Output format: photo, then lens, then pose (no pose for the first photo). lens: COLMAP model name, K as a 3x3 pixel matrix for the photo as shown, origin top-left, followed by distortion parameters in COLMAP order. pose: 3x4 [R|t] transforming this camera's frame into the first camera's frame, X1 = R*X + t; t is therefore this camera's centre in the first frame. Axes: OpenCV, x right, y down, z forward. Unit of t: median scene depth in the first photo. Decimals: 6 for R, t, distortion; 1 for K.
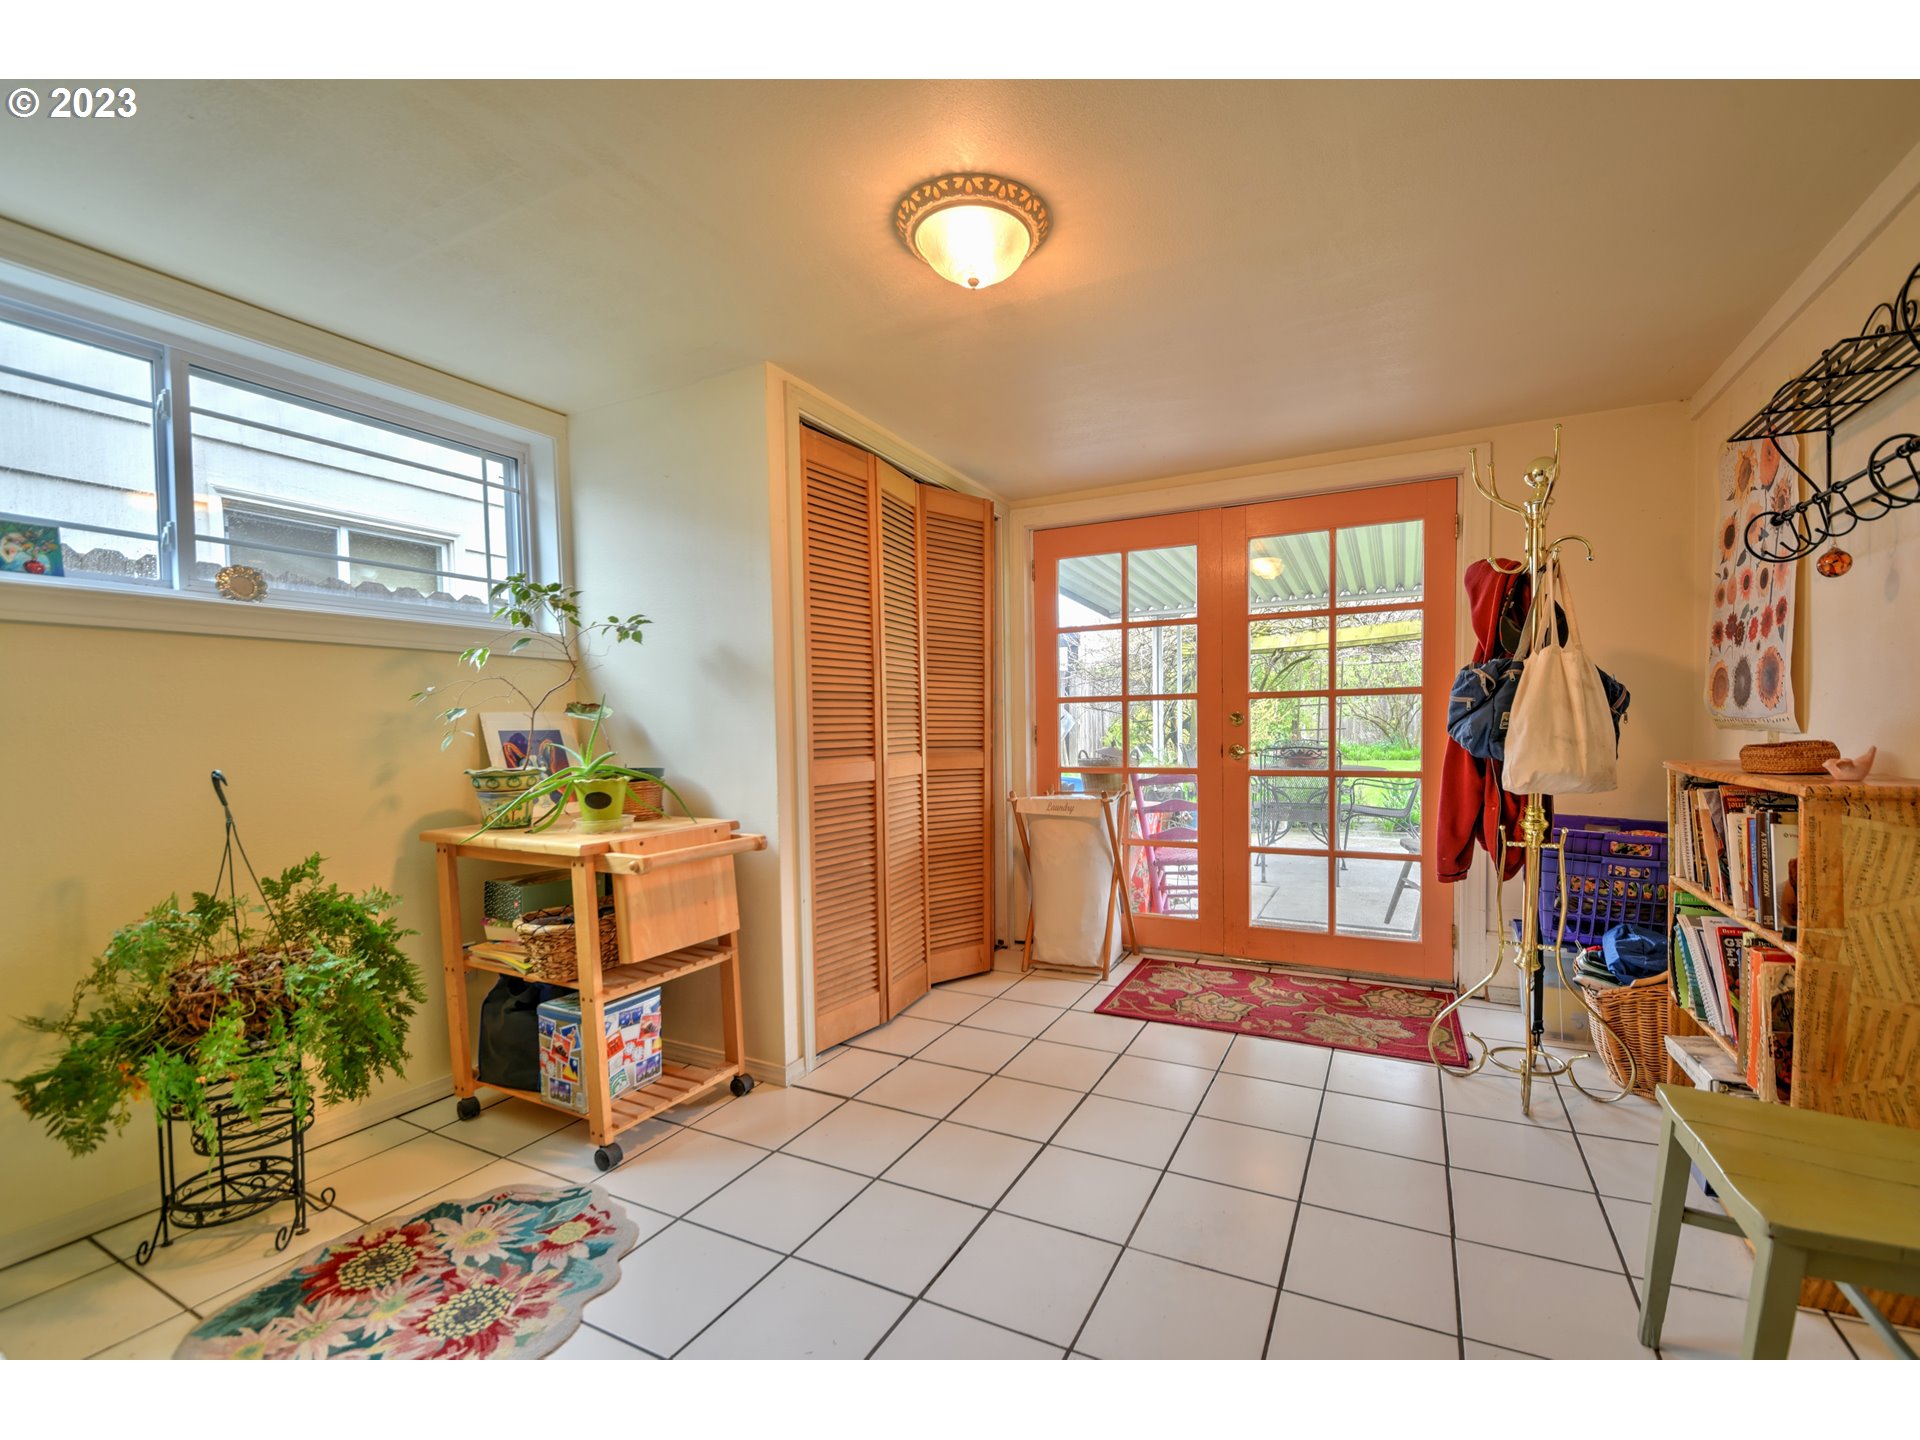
lens RADIAL K [[781.4, 0, 1004.9], [0, 781.4, 723.7], [0, 0, 1]] dist [0.000338, -0.011801]
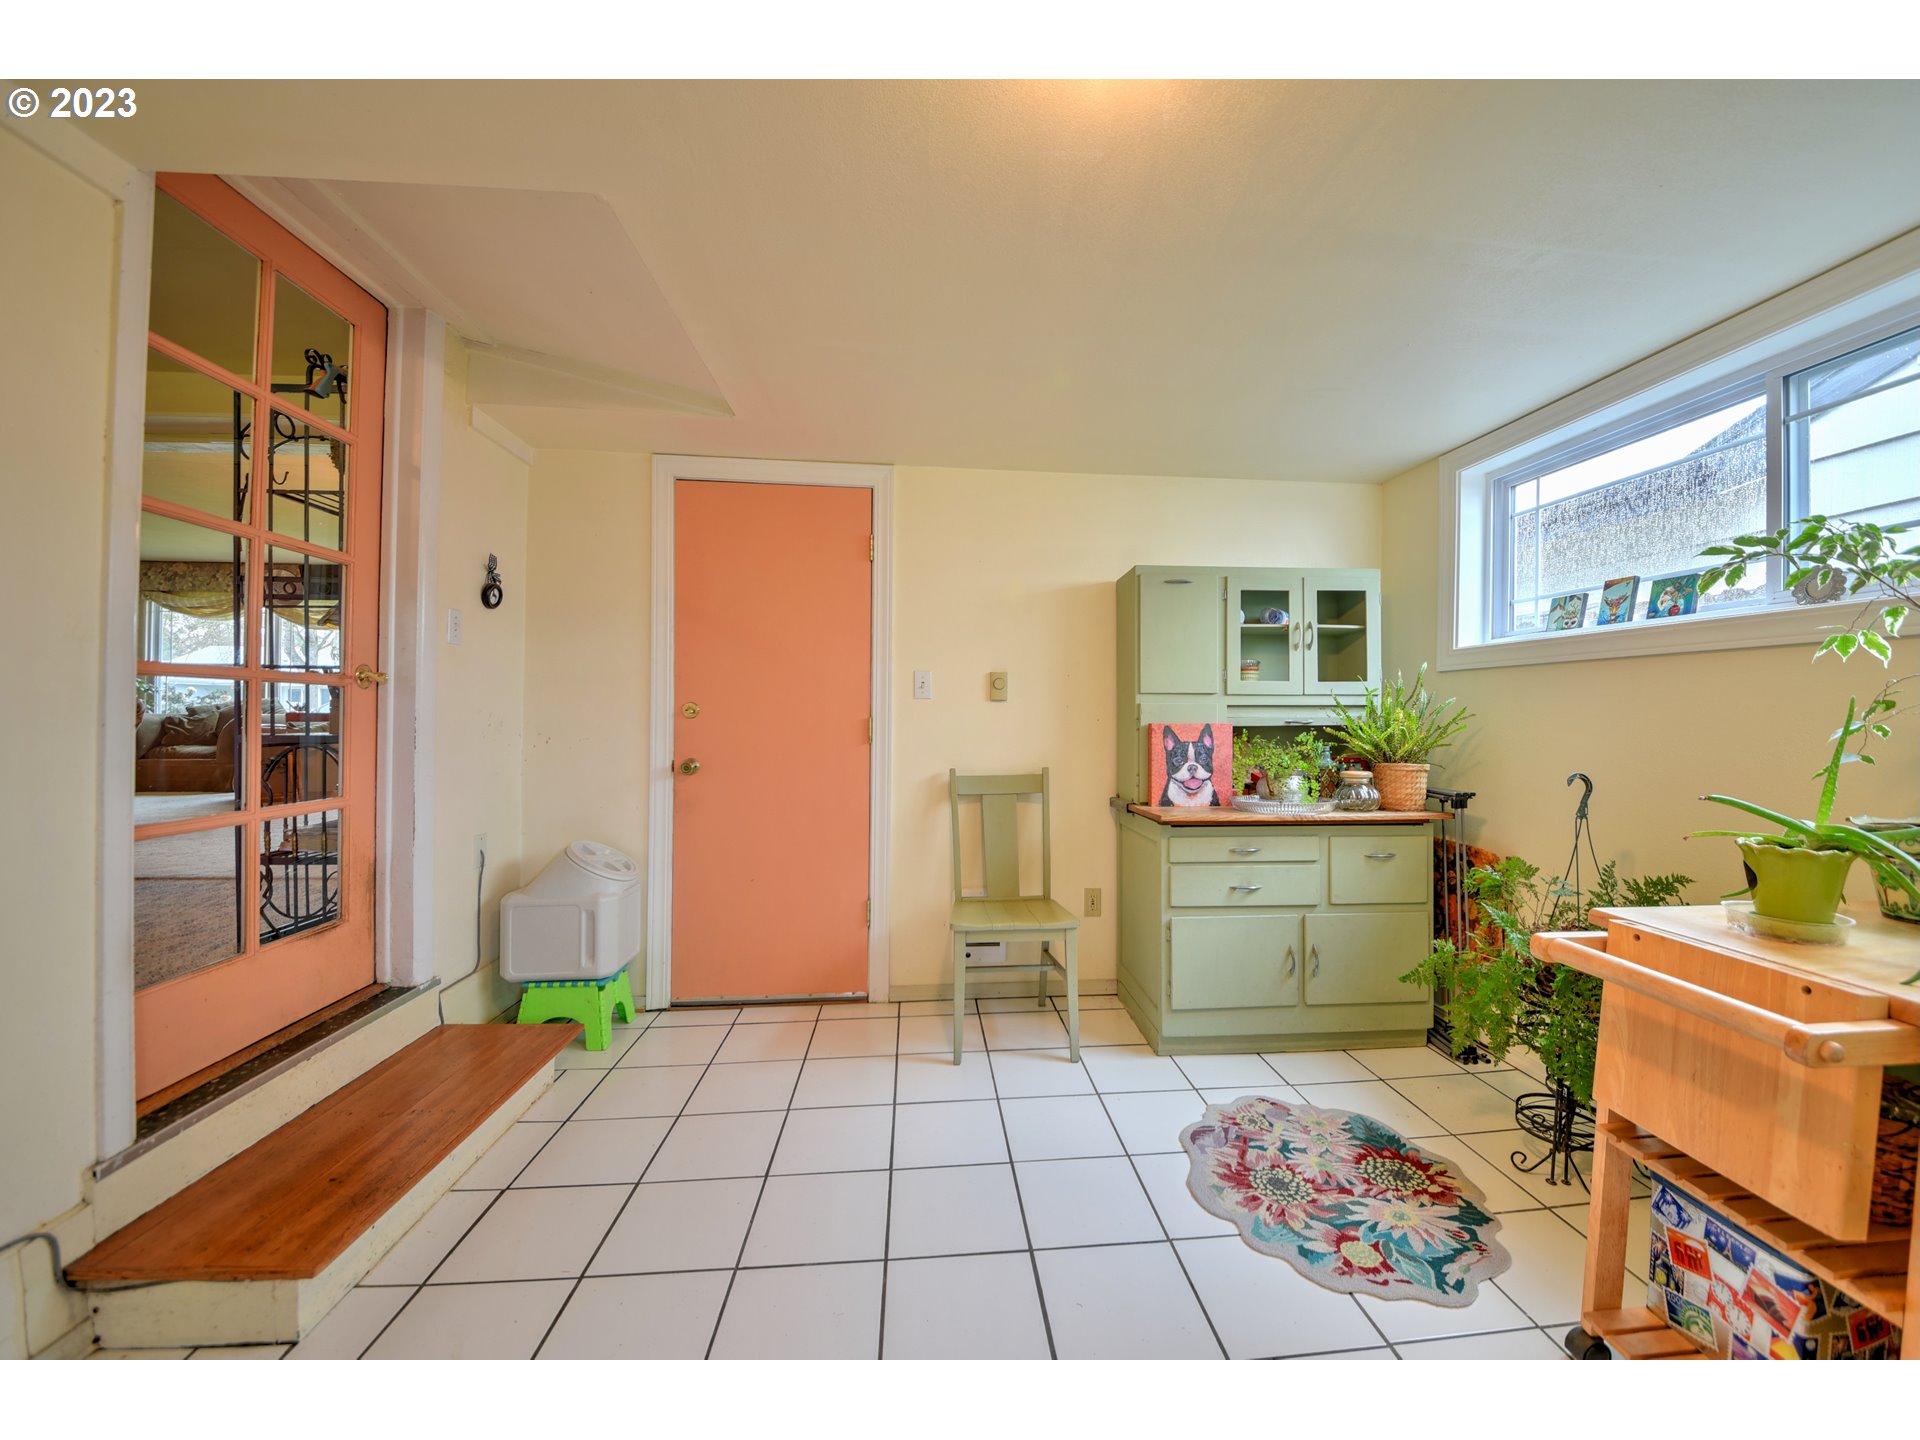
lens RADIAL K [[781.4, 0, 1004.9], [0, 781.4, 723.7], [0, 0, 1]] dist [0.000338, -0.011801]
pose [[-0.841007, 0.004201, -0.541008, 0.365658], [0.001515, 0.999984, 0.005409, -0.016804], [0.541022, 0.003729, -0.841000, 1.694525]]
